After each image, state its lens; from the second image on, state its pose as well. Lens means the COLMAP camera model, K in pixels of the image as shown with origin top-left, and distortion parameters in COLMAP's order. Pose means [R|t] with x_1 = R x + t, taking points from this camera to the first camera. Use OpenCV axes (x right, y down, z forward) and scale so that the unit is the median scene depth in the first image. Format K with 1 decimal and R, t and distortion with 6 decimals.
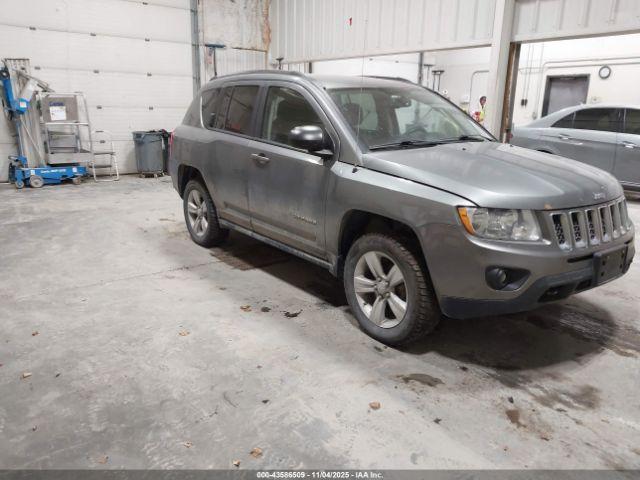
lens RADIAL K [[506.0, 0, 329.4], [0, 506.0, 242.0], [0, 0, 1]] dist [0.037244, -0.014131]
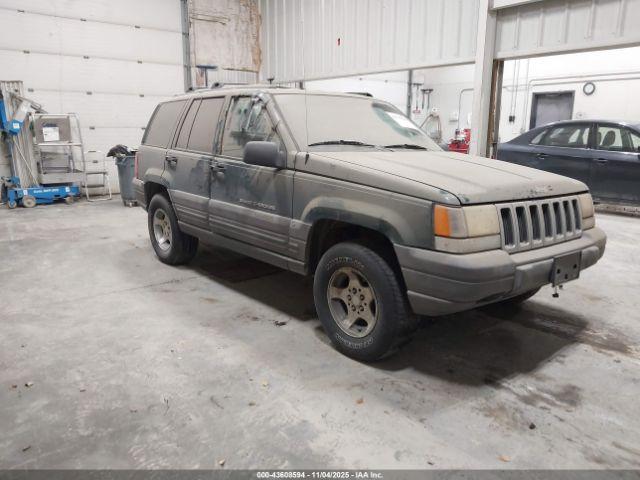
lens RADIAL K [[506.0, 0, 328.4], [0, 506.0, 243.4], [0, 0, 1]] dist [0.037244, -0.014131]
pose [[0.999863, -0.014439, 0.008047, 0.006599], [0.014725, 0.999218, -0.036691, 0.009744], [-0.007510, 0.036805, 0.999294, -0.006957]]
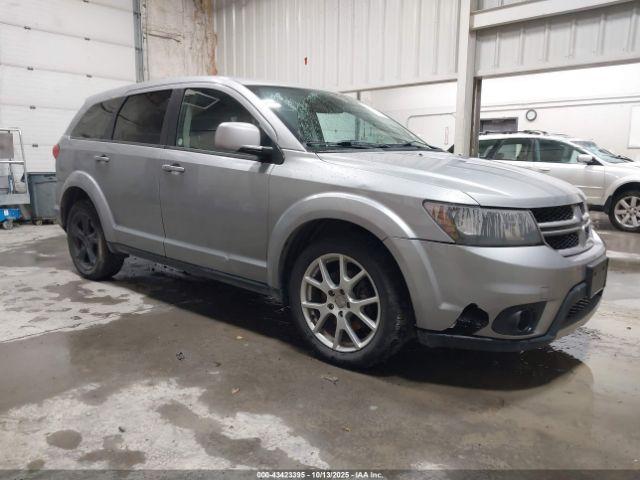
lens RADIAL K [[506.0, 0, 324.9], [0, 506.0, 241.6], [0, 0, 1]] dist [0.037244, -0.014131]
pose [[0.987406, -0.033758, 0.154563, -0.093238], [0.049229, 0.994028, -0.097387, 0.024037], [-0.150352, 0.103769, 0.983171, 0.043515]]
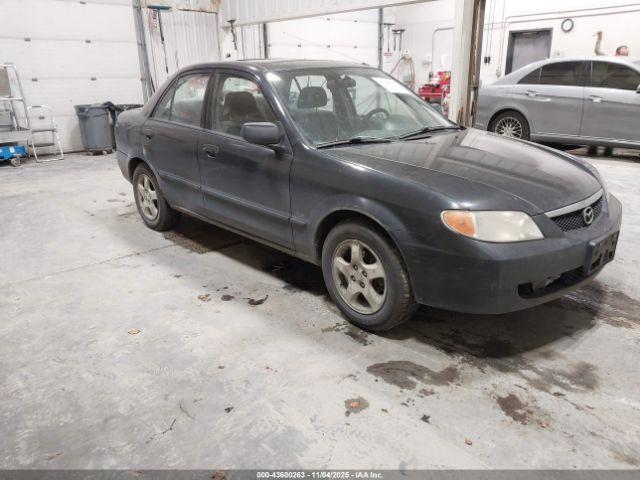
lens RADIAL K [[506.0, 0, 327.7], [0, 506.0, 240.5], [0, 0, 1]] dist [0.037244, -0.014131]
pose [[0.996746, -0.055317, 0.058630, 0.002397], [0.051814, 0.996872, 0.059671, -0.005132], [-0.061747, -0.056439, 0.996495, 0.041741]]
